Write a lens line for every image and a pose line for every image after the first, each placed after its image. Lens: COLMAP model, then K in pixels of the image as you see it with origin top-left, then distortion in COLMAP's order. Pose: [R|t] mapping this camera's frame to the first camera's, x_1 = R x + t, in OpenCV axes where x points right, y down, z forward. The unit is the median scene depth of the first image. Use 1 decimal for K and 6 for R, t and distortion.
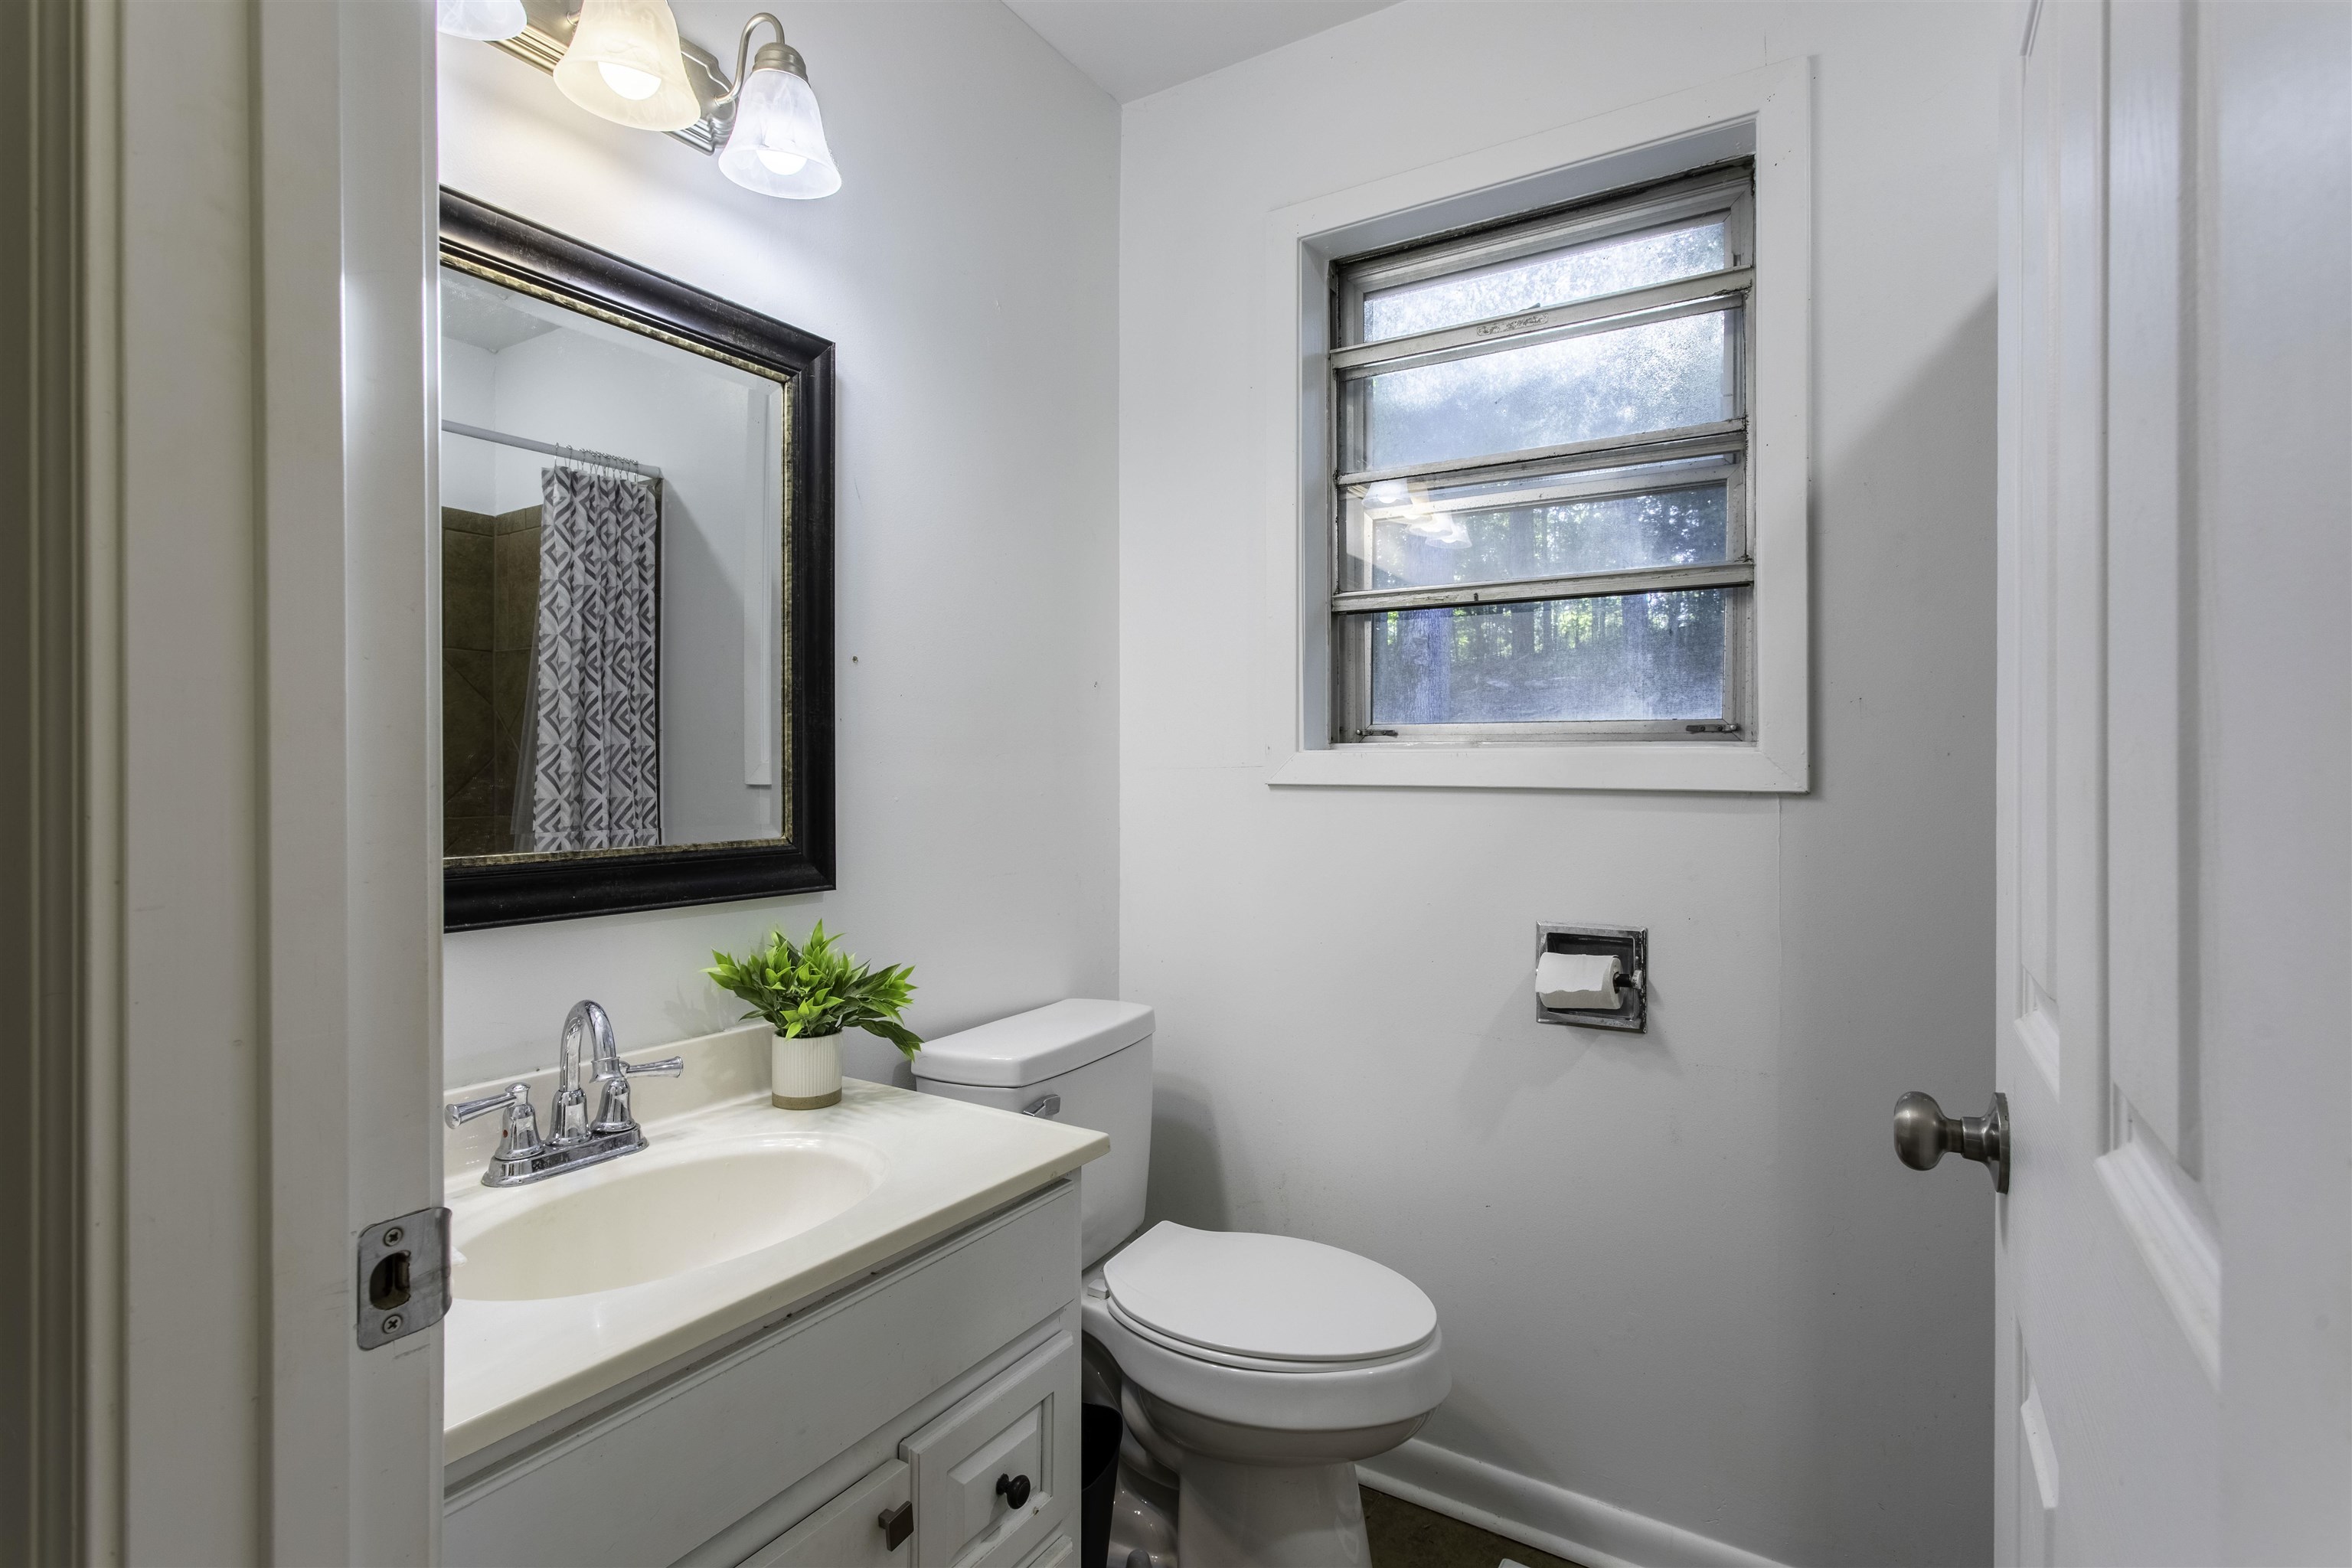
lens RADIAL K [[1116.9, 0, 1153.4], [0, 1116.9, 779.1], [0, 0, 1]] dist [0.001396, 0.001144]
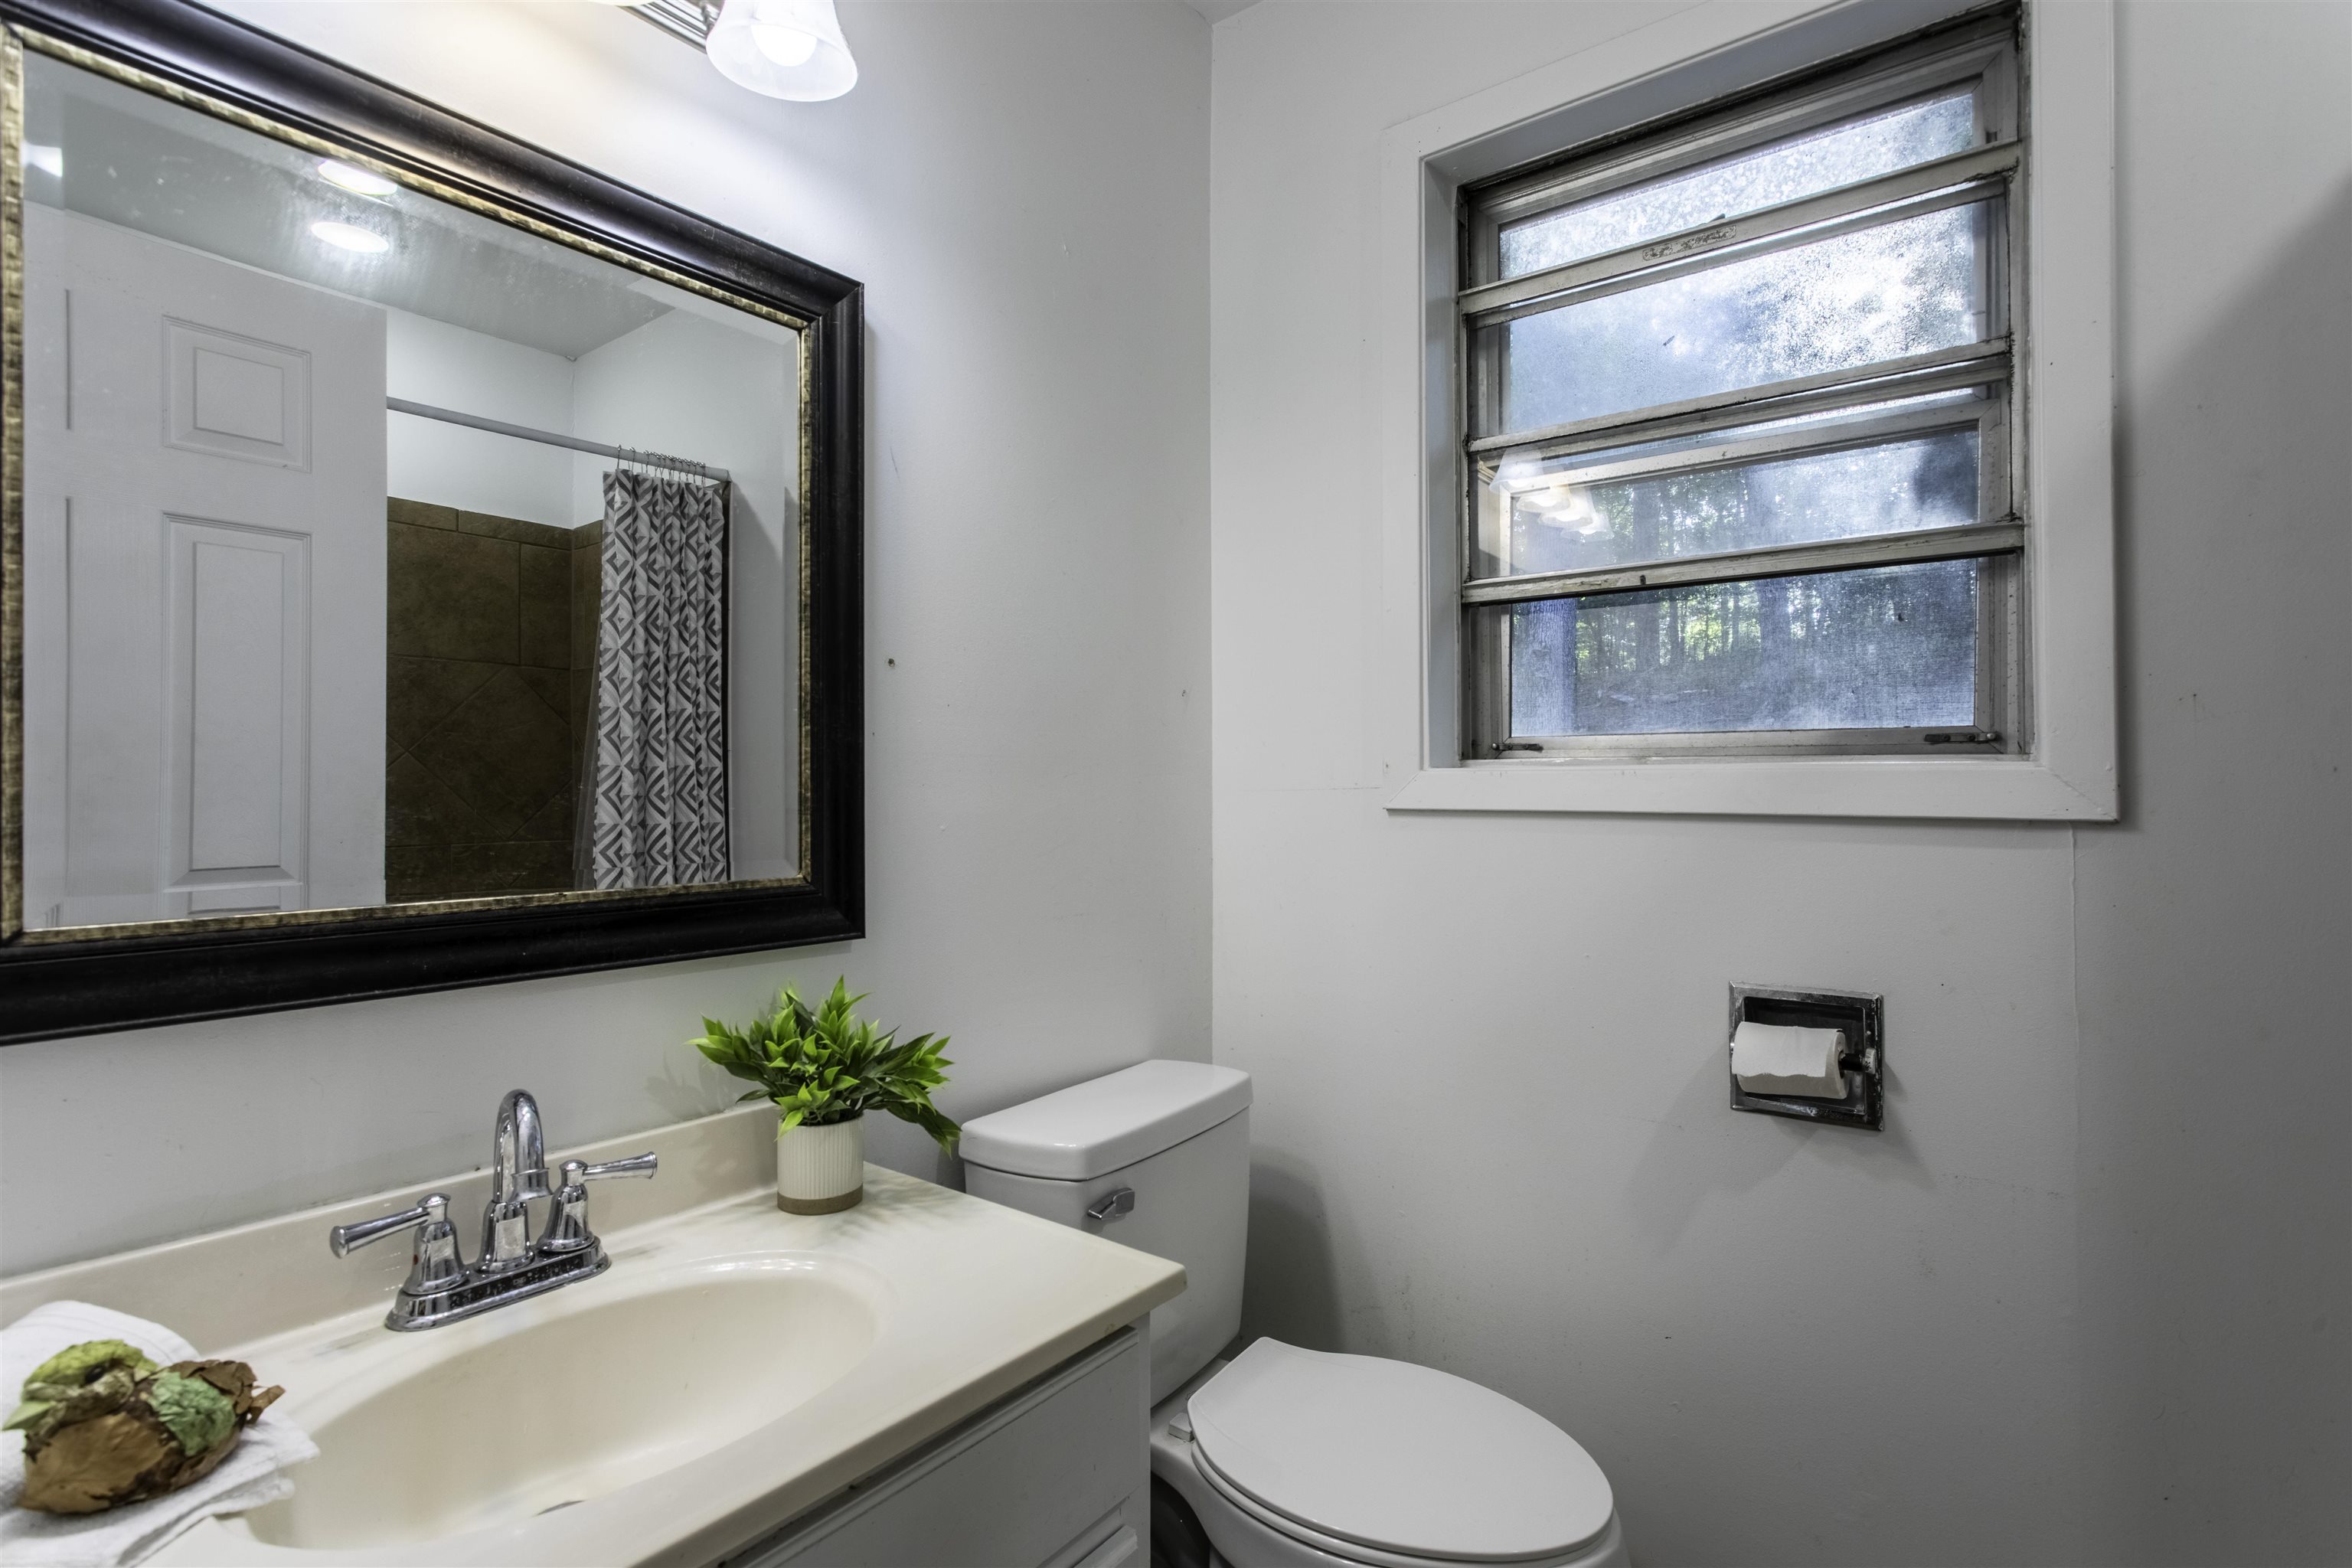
lens RADIAL K [[1135.2, 0, 1192.5], [0, 1135.2, 785.6], [0, 0, 1]] dist [0.020541, 0.000404]
pose [[0.998117, -0.003490, -0.061238, 0.011261], [0.002772, 0.999927, -0.011799, -0.003769], [0.061274, 0.011607, 0.998053, 0.160790]]
